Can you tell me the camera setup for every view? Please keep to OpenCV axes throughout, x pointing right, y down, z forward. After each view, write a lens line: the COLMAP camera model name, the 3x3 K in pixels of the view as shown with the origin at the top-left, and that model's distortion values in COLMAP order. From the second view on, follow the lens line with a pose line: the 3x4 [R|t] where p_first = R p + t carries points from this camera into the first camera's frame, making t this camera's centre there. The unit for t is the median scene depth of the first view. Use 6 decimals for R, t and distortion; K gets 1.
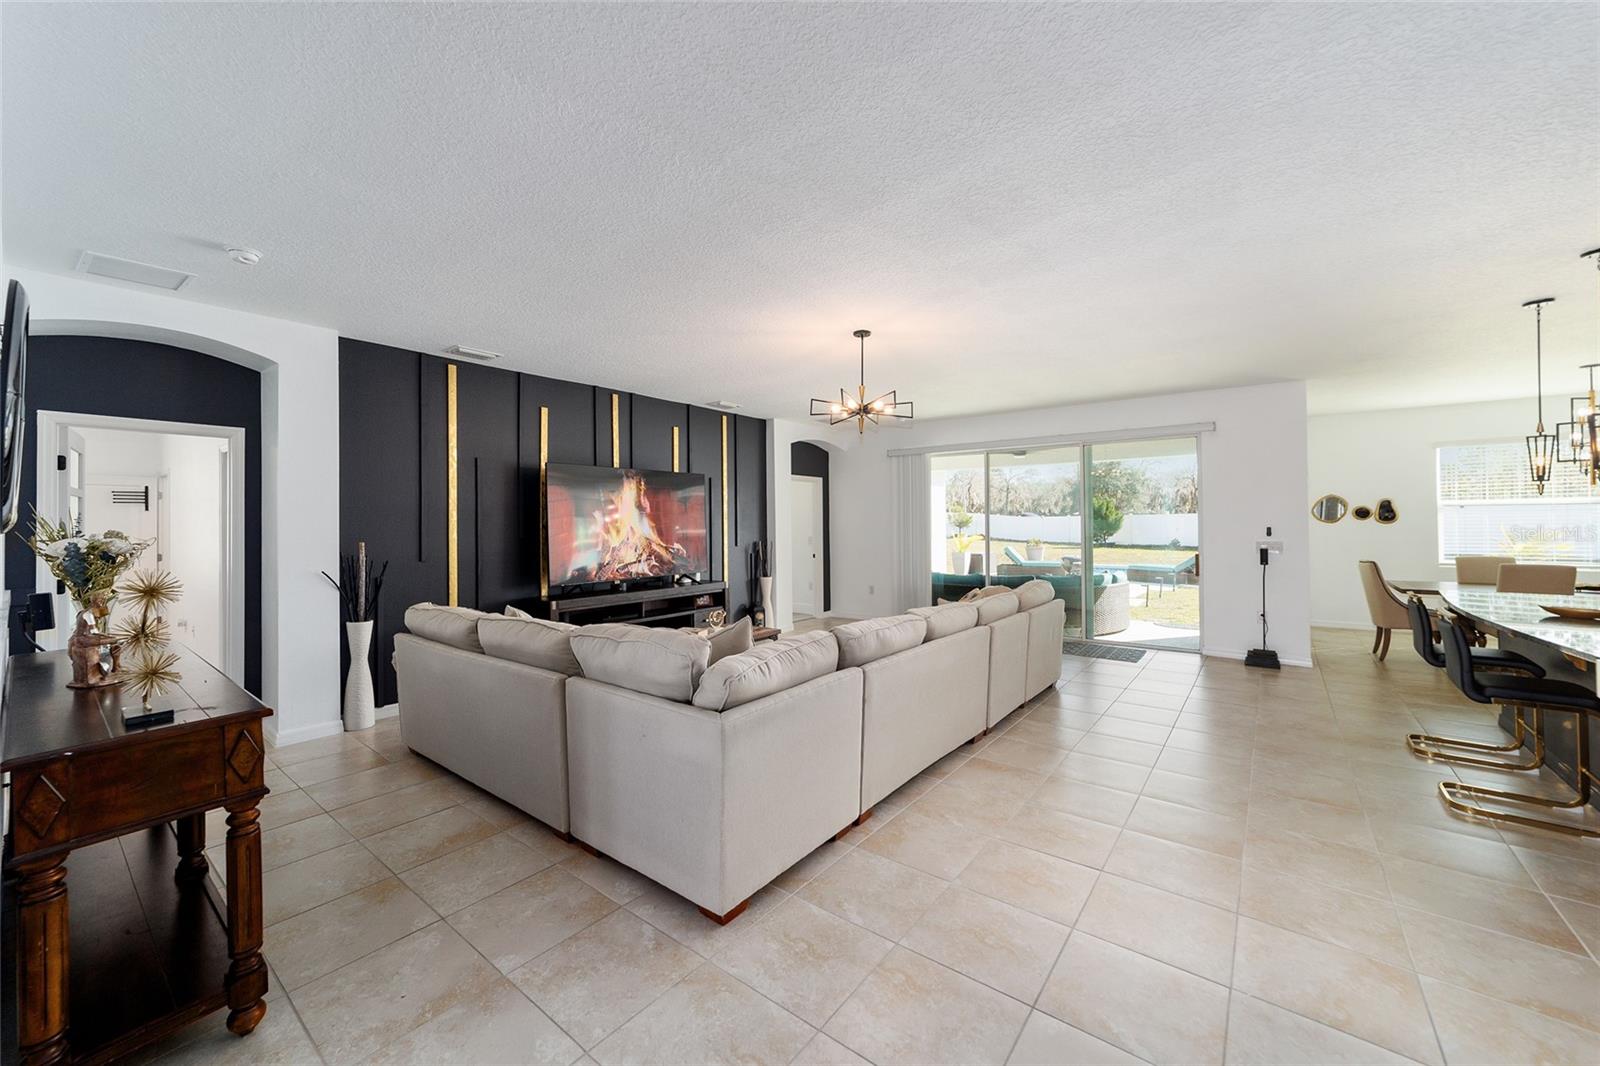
lens RADIAL K [[615.6, 0, 786.1], [0, 615.6, 510.9], [0, 0, 1]] dist [-0.011215, 0.004603]
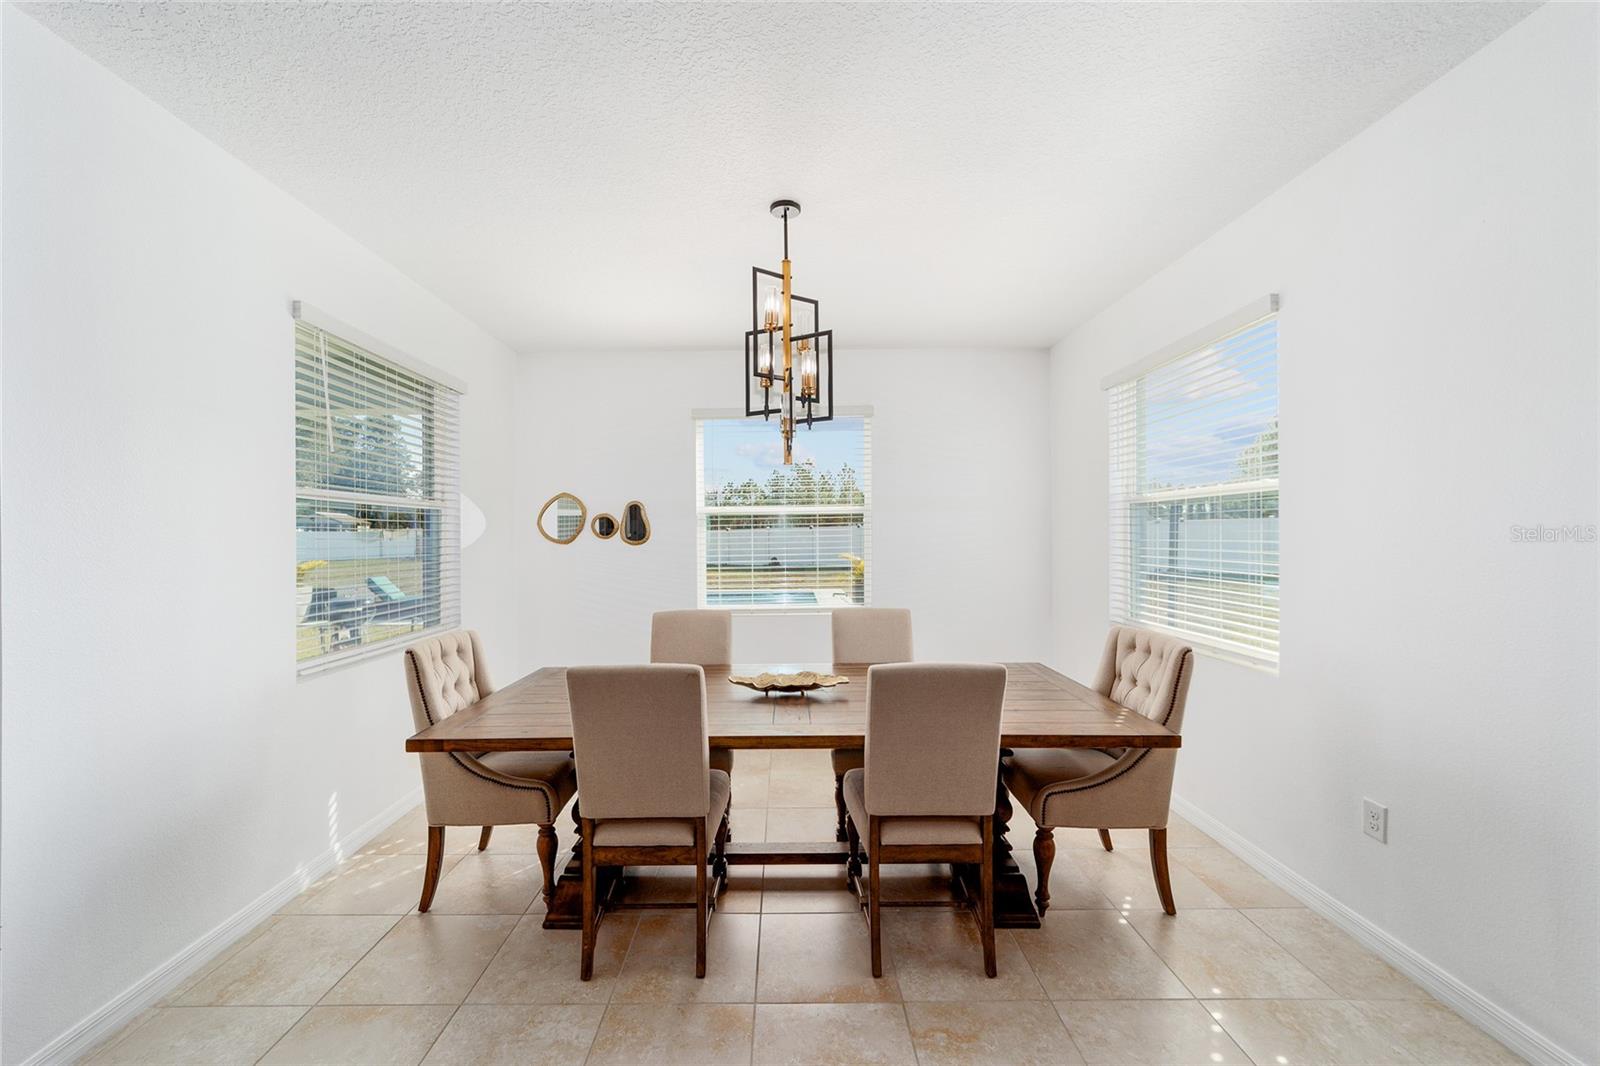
lens RADIAL K [[615.6, 0, 771.2], [0, 615.6, 537.2], [0, 0, 1]] dist [-0.011215, 0.004603]
pose [[0.794815, 0.002915, 0.606845, 0.926634], [-0.010811, 0.999898, 0.009356, 0.009140], [-0.606756, -0.013997, 0.794765, 0.573812]]
